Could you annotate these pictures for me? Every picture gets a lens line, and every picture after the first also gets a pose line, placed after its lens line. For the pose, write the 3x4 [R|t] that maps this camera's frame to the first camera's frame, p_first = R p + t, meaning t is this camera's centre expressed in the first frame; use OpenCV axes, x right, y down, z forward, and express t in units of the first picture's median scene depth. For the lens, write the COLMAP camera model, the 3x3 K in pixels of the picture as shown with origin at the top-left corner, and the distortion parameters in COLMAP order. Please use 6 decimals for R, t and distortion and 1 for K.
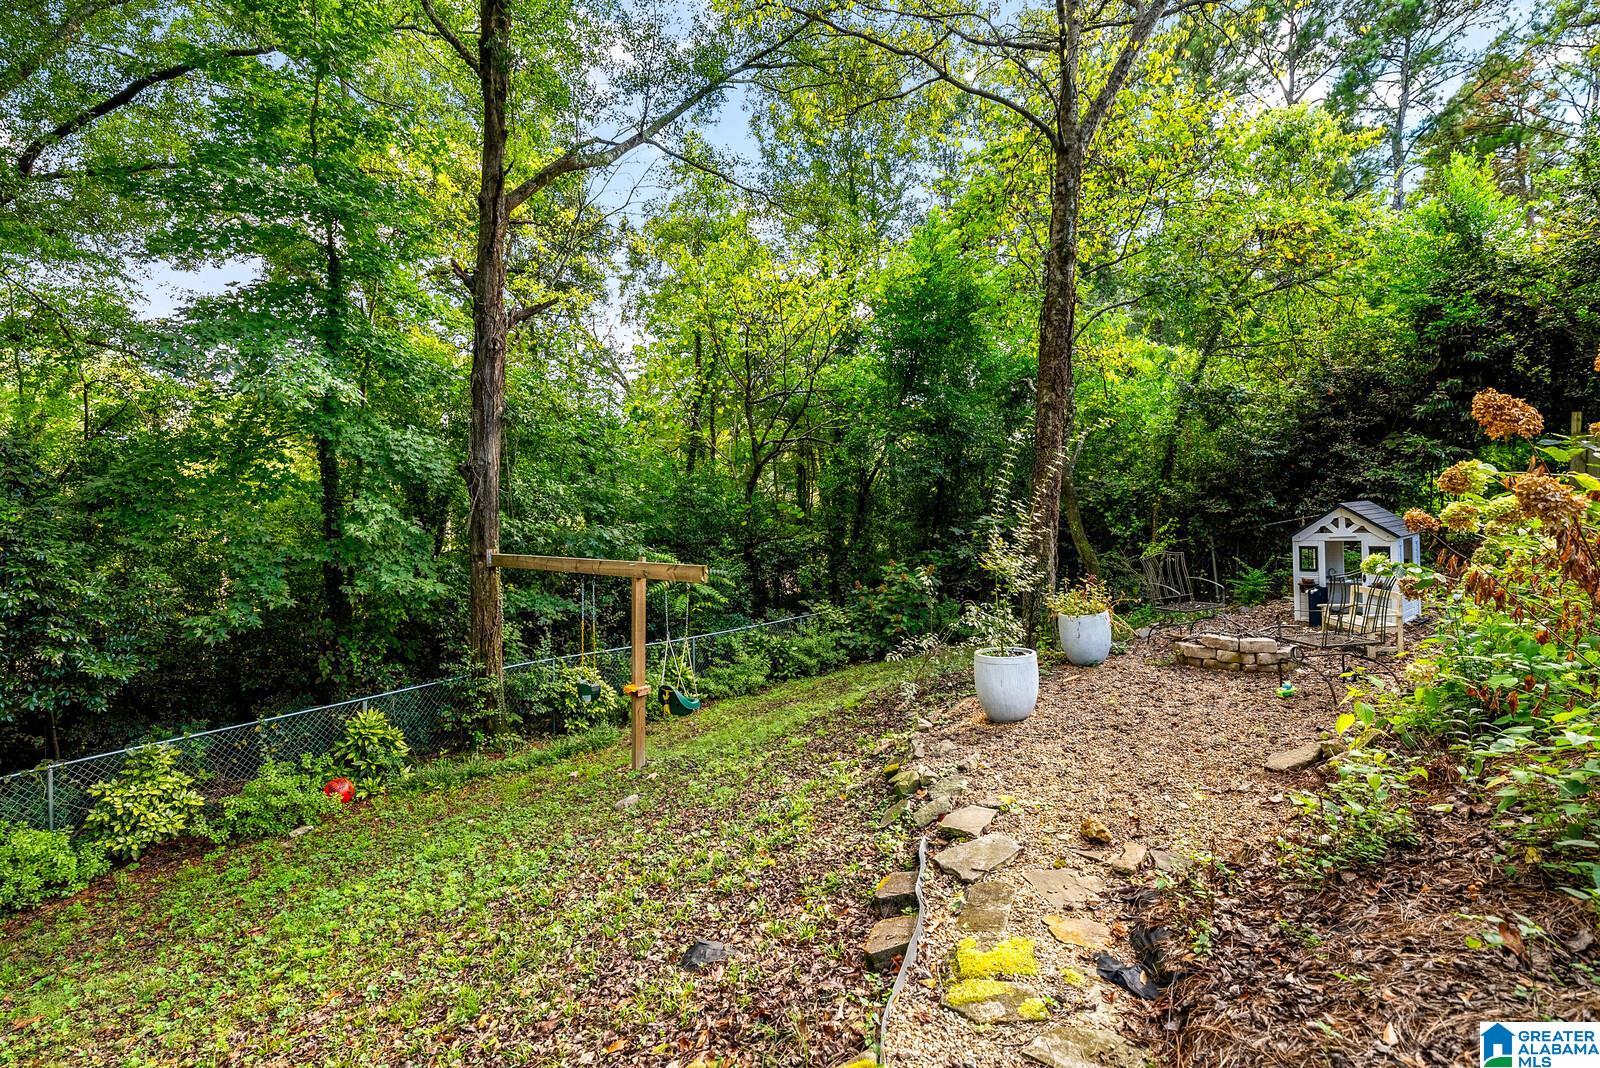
lens RADIAL K [[771.2, 0, 796.3], [0, 771.2, 520.9], [0, 0, 1]] dist [0.002549, -0.001022]
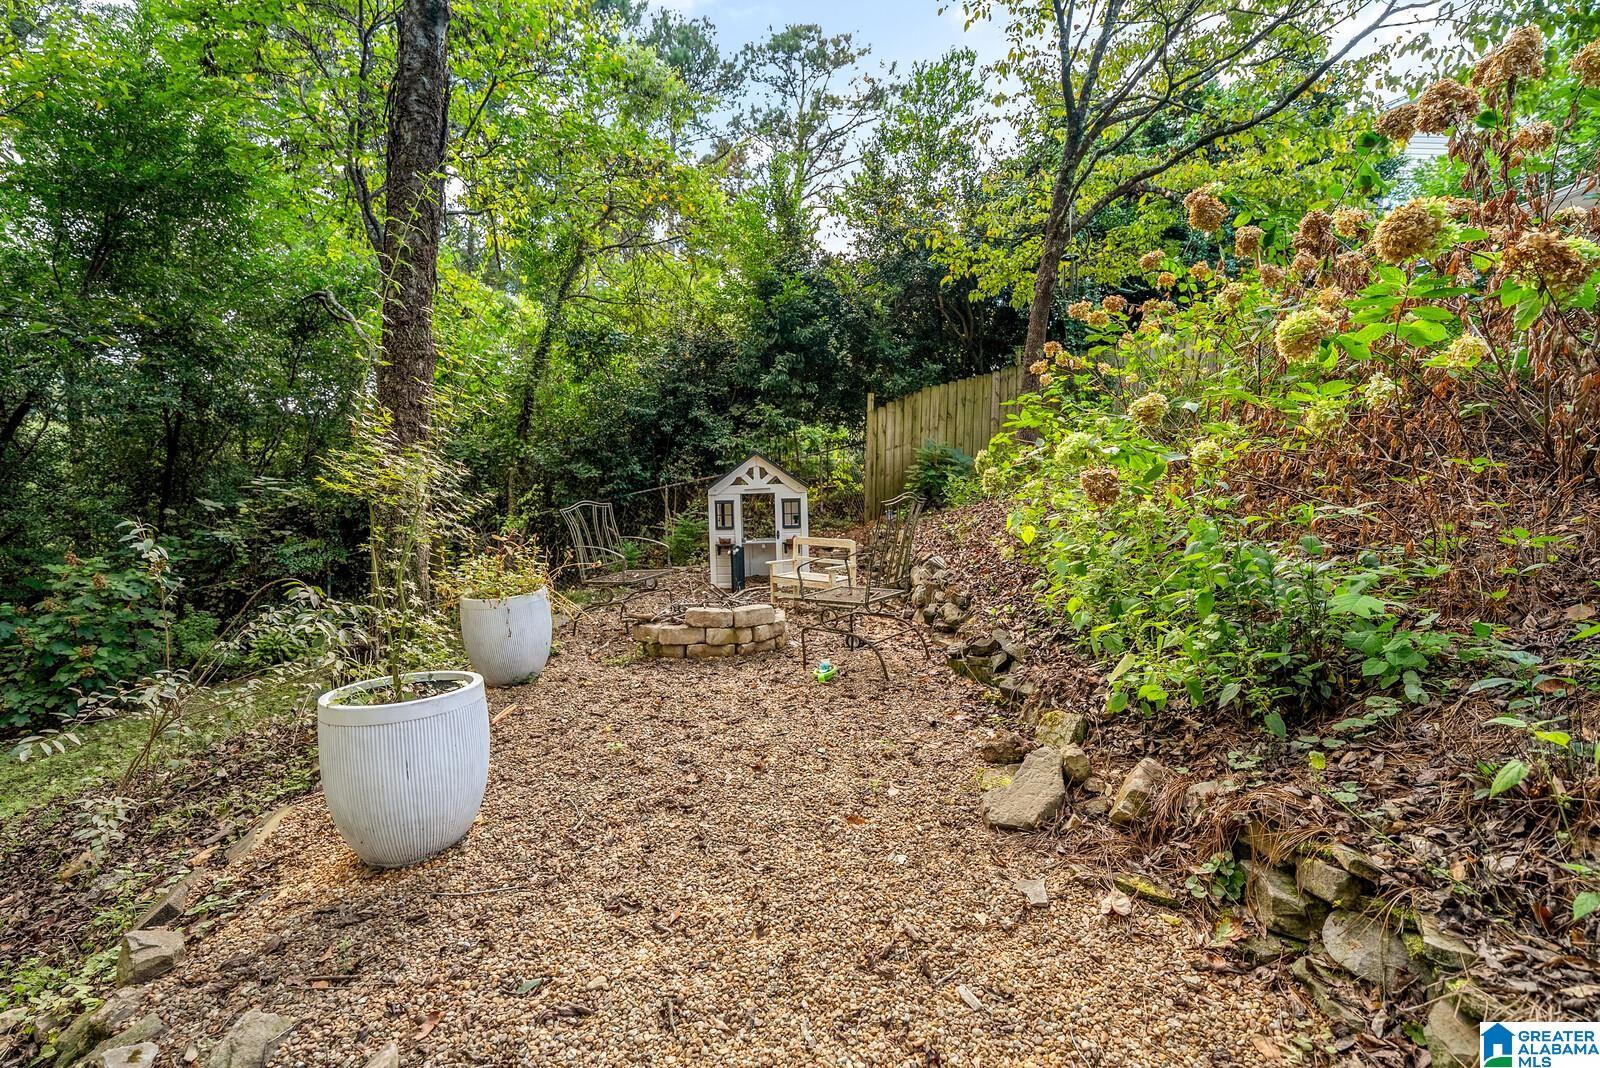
lens RADIAL K [[760.1, 0, 795.6], [0, 760.1, 541.5], [0, 0, 1]] dist [0.000650, 0.000500]
pose [[0.642960, -0.025743, 0.765467, 0.066343], [0.009349, 0.999624, 0.025765, 0.057250], [-0.765843, -0.009409, 0.642959, 0.395874]]
